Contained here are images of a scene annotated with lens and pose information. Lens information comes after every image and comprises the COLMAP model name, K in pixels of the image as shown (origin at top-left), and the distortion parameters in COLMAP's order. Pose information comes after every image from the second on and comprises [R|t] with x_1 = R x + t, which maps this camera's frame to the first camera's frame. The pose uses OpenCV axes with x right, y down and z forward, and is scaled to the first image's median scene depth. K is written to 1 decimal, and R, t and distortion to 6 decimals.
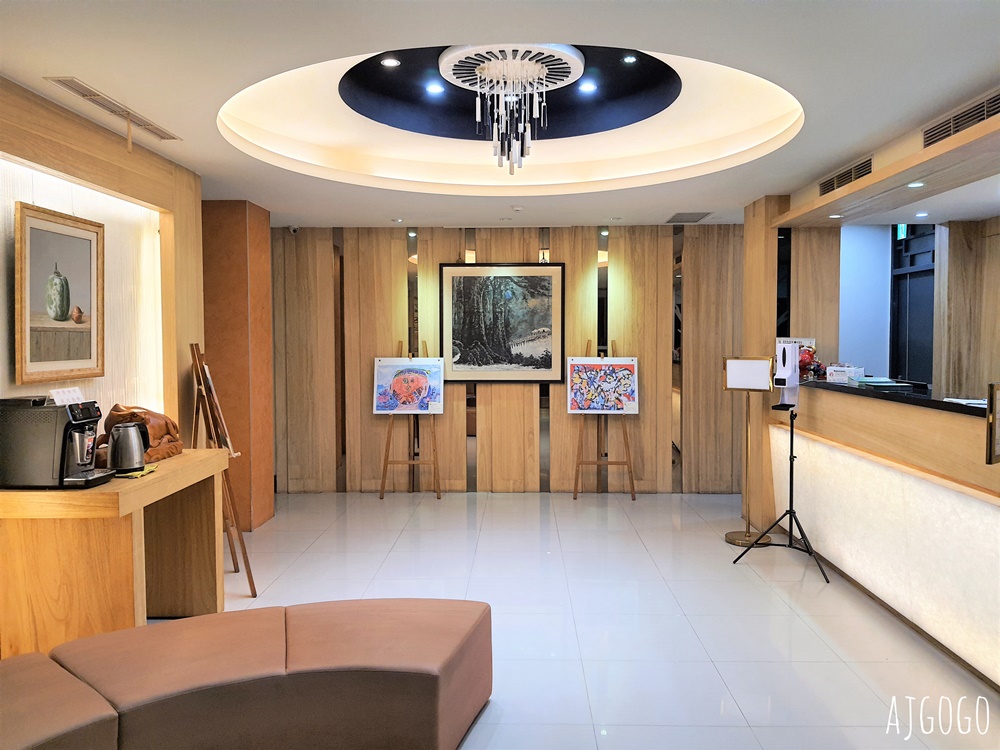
lens RADIAL K [[787.8, 0, 550.3], [0, 787.8, 366.0], [0, 0, 1]] dist [0.041344, -0.054435]
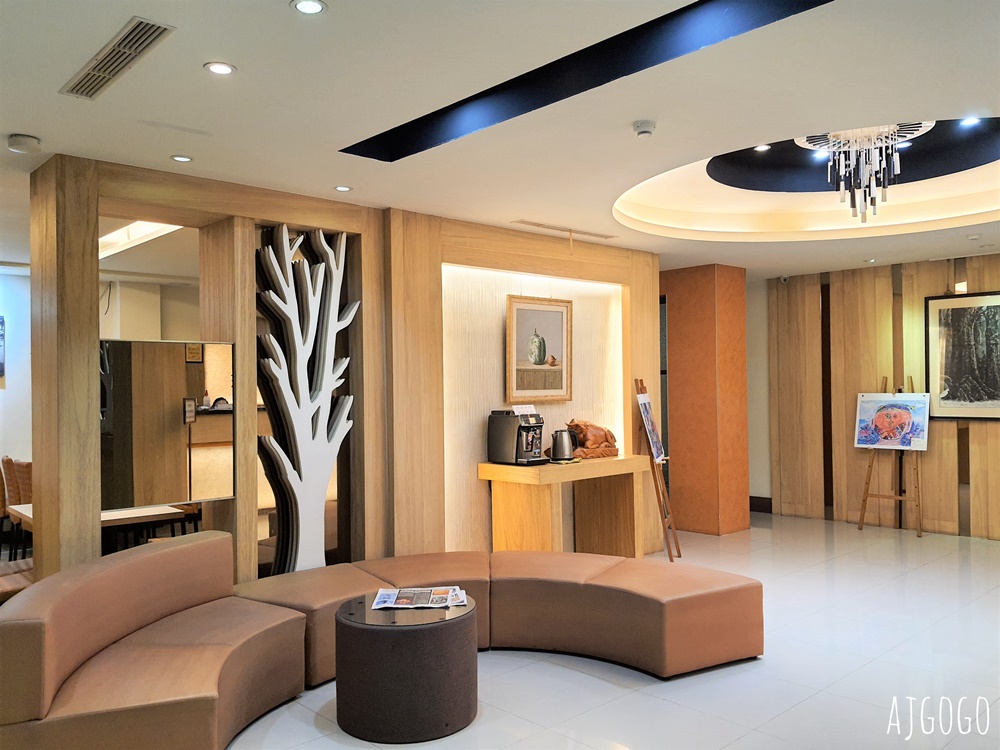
lens RADIAL K [[787.8, 0, 503.0], [0, 787.8, 367.3], [0, 0, 1]] dist [0.041344, -0.054435]
pose [[0.703463, -0.021745, -0.710399, 0.193630], [-0.013814, 0.998925, -0.044256, 0.008197], [0.710597, 0.040946, 0.702407, -0.067757]]
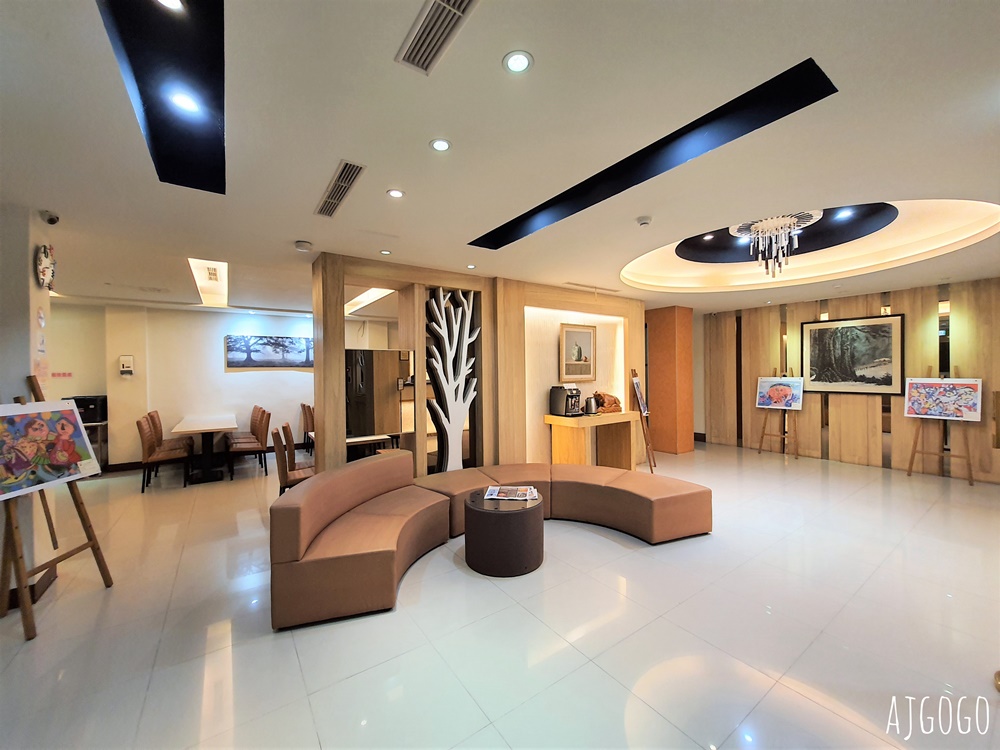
lens RADIAL K [[390.1, 0, 497.9], [0, 390.1, 368.3], [0, 0, 1]] dist [-0.003818, 0.000573]
pose [[0.588921, -0.008125, -0.808150, 0.158822], [-0.020481, 0.999478, -0.024974, 0.004491], [0.807931, 0.031259, 0.588447, -0.035271]]
